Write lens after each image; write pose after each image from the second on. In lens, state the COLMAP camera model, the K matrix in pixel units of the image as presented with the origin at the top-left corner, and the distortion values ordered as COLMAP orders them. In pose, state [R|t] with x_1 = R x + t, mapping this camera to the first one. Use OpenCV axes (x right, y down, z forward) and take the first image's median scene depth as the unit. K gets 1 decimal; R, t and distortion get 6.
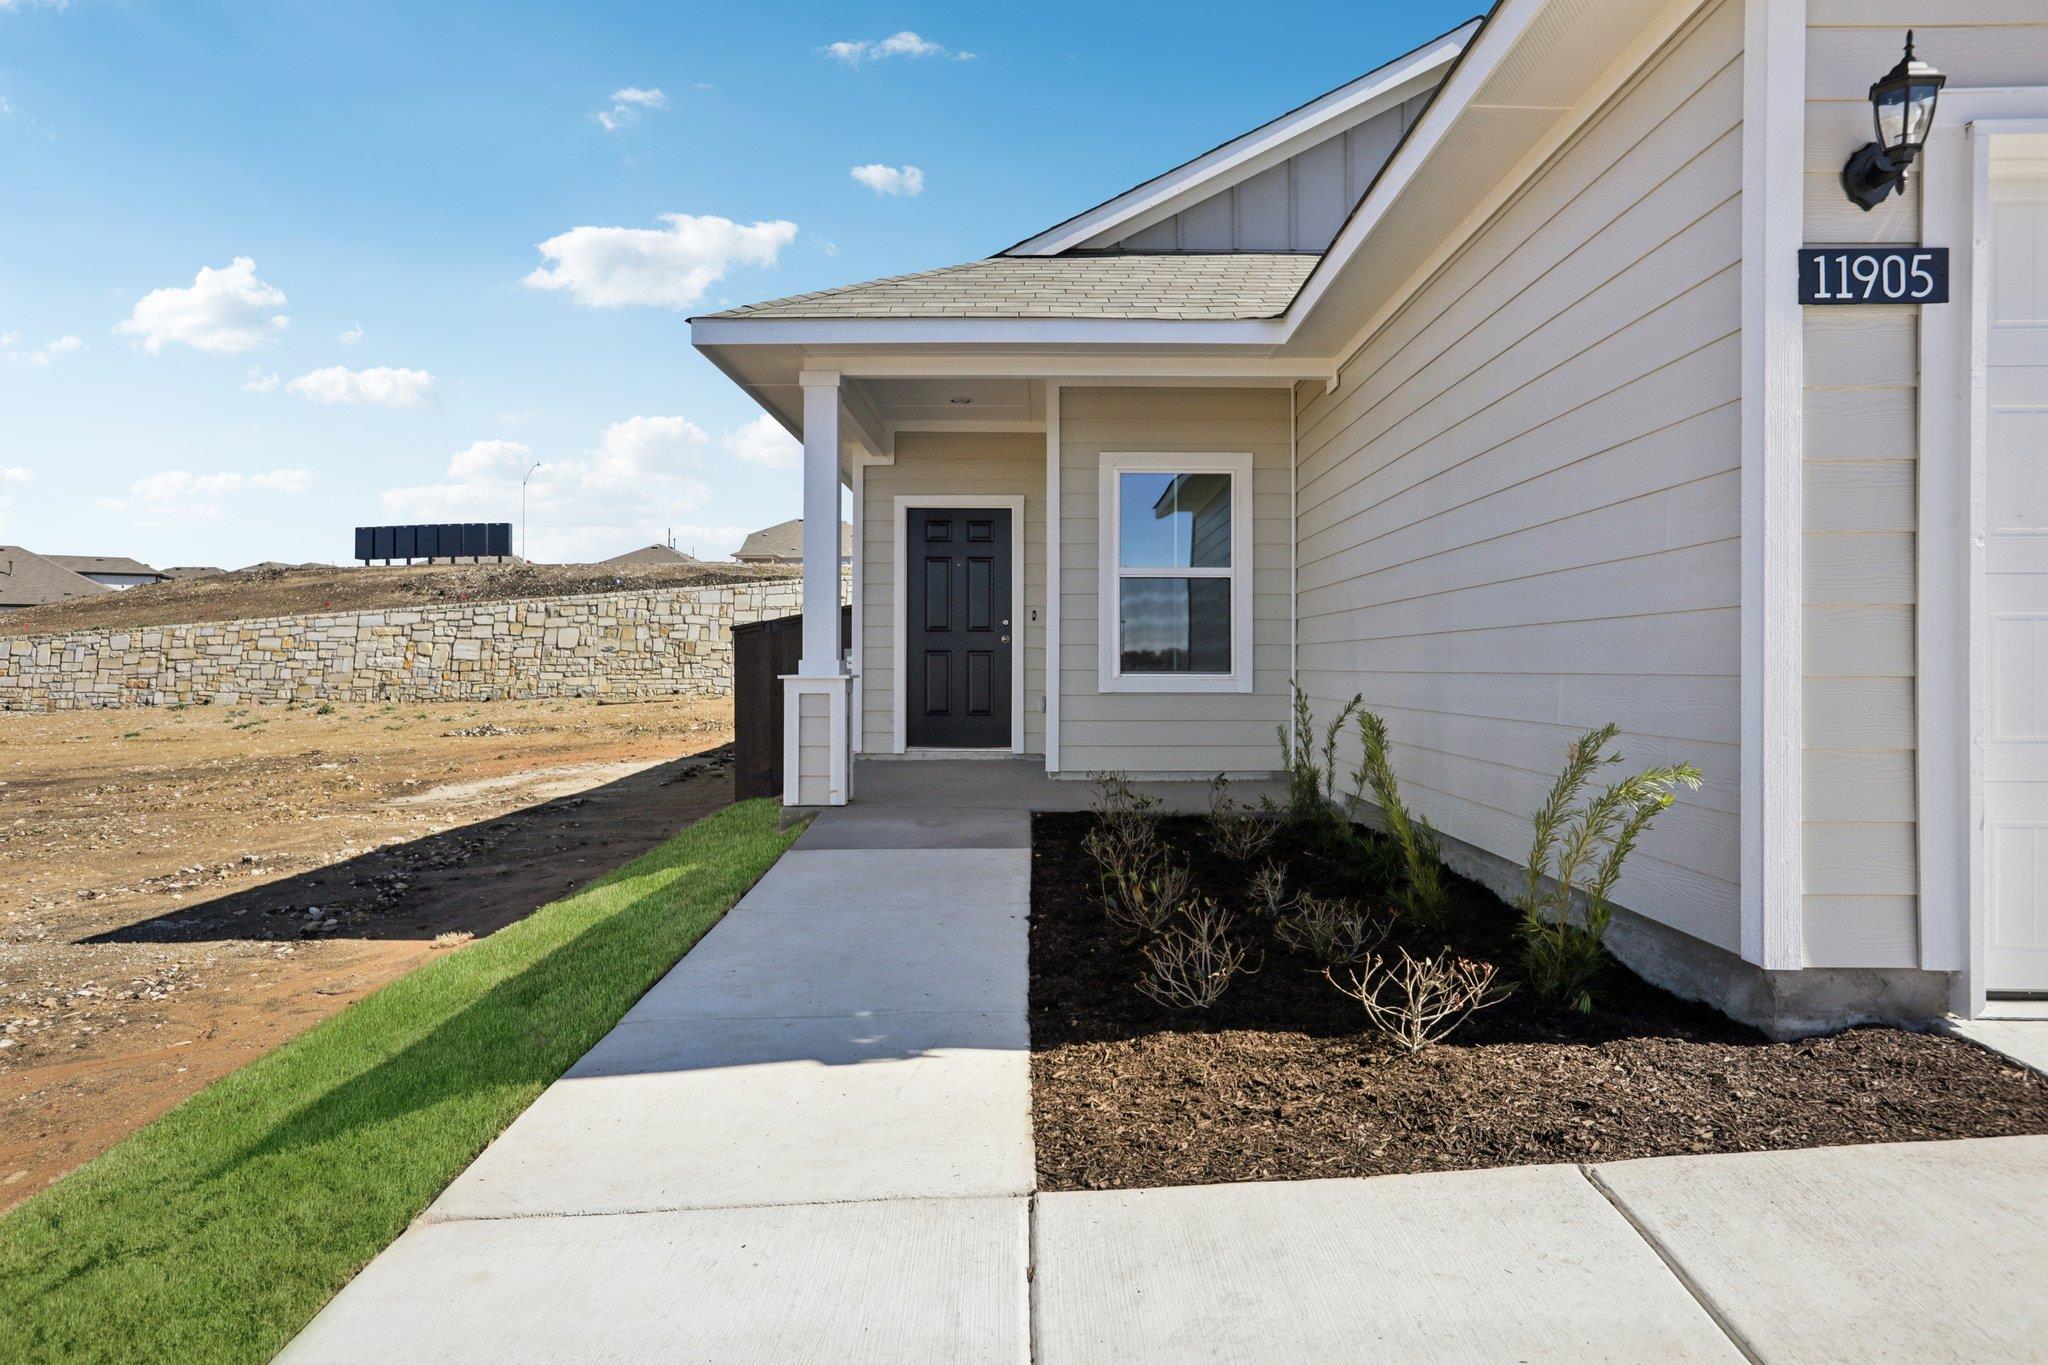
lens RADIAL K [[1369.2, 0, 998.7], [0, 1369.2, 652.4], [0, 0, 1]] dist [0.003319, 0.001048]
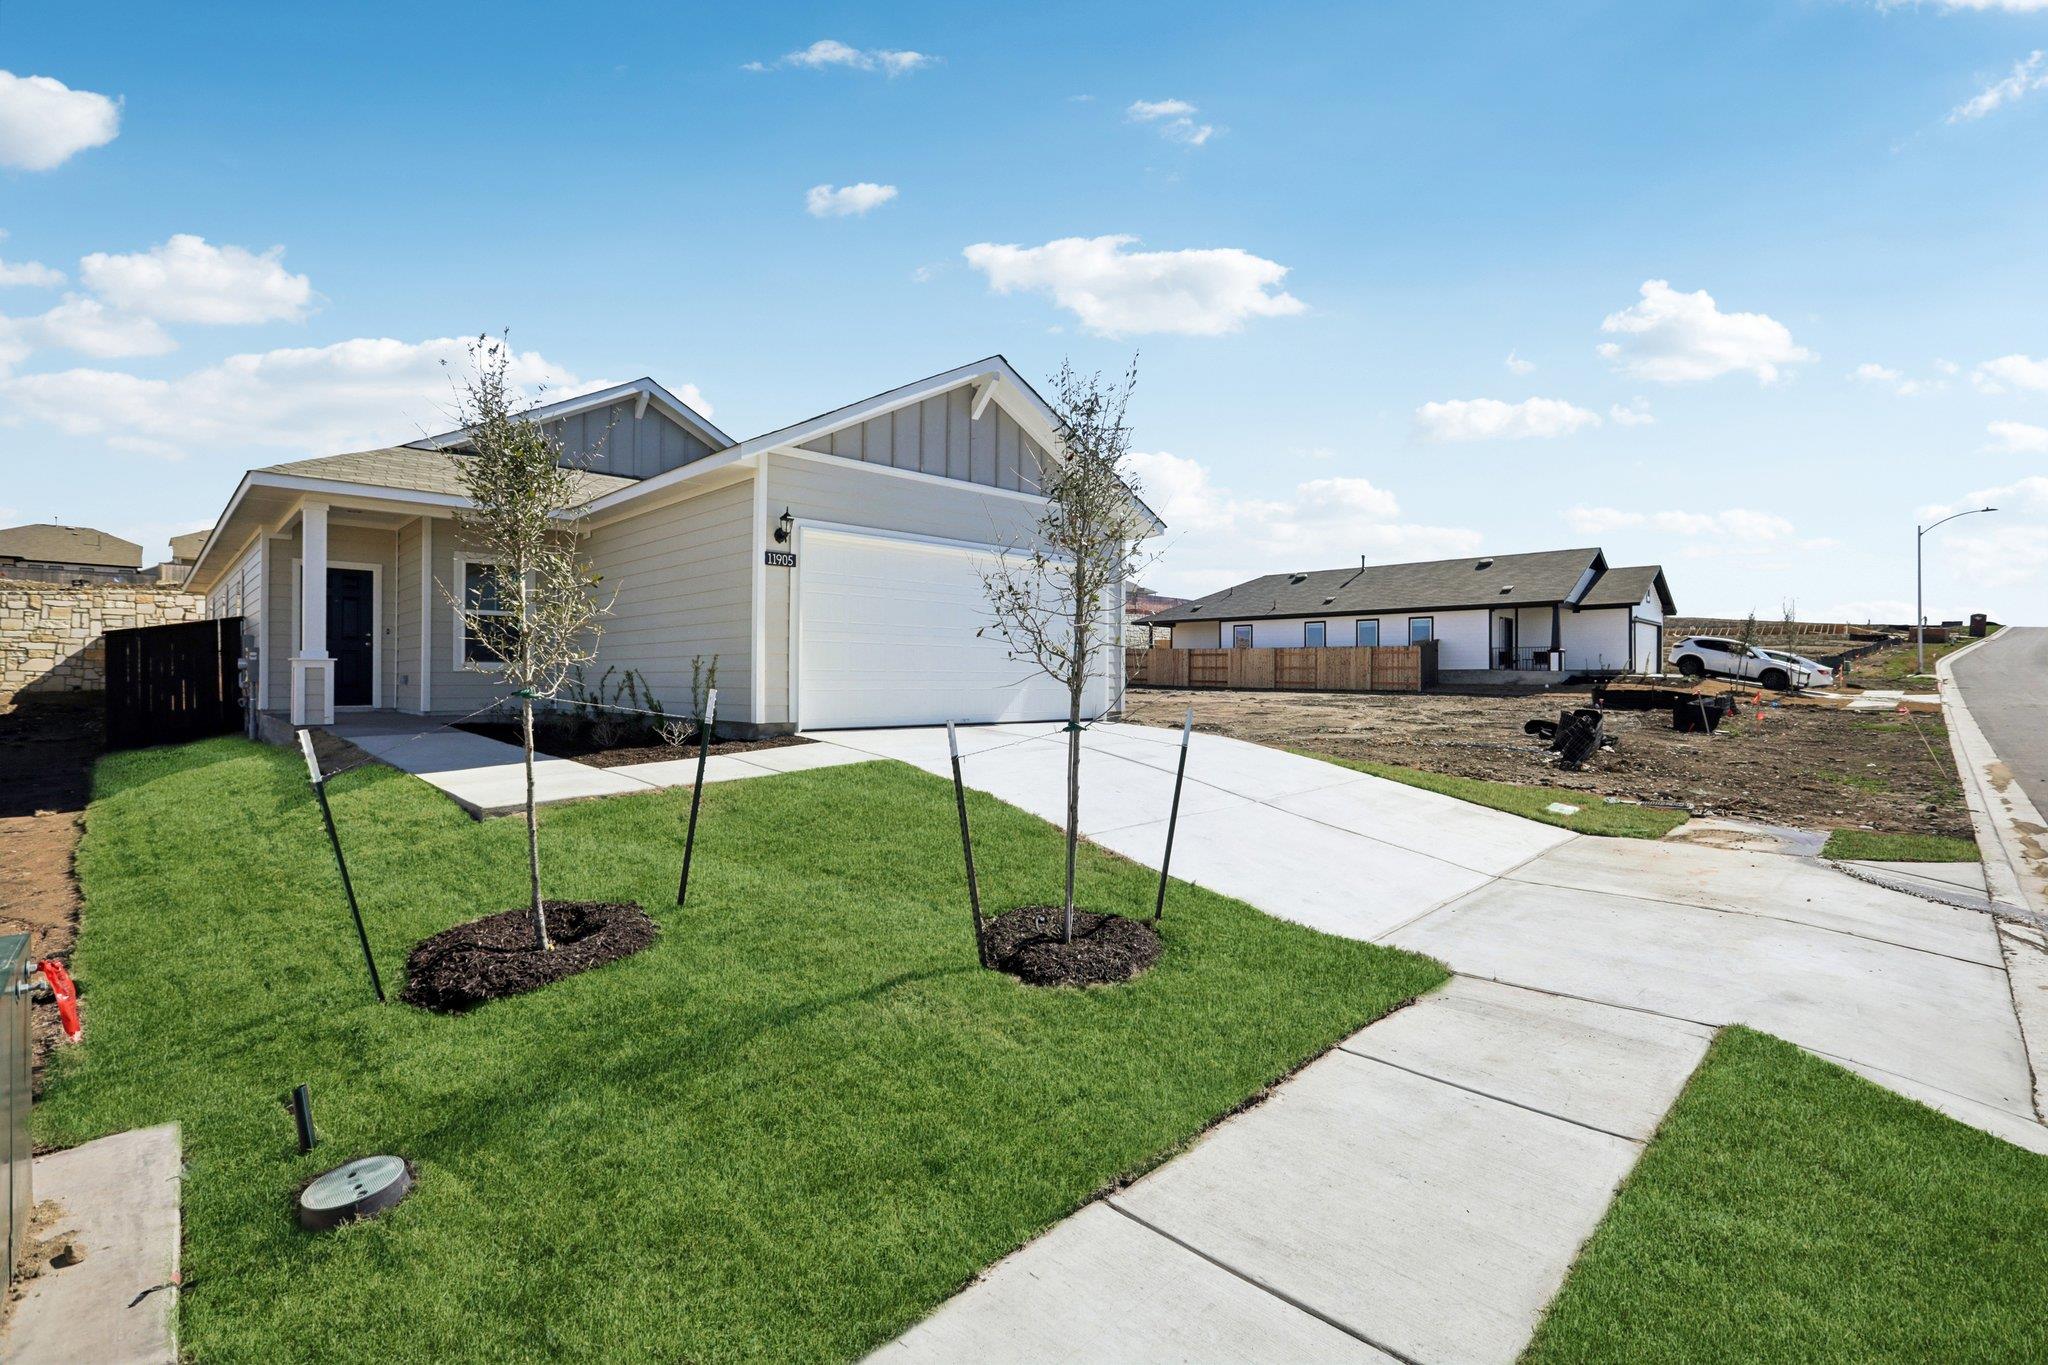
lens RADIAL K [[938.6, 0, 1018.6], [0, 938.6, 677.4], [0, 0, 1]] dist [0.000919, 0.000543]
pose [[0.704467, 0.003002, 0.709730, -0.899078], [-0.008521, 0.999955, 0.004228, 0.071029], [-0.709685, -0.009027, 0.704461, -1.564244]]
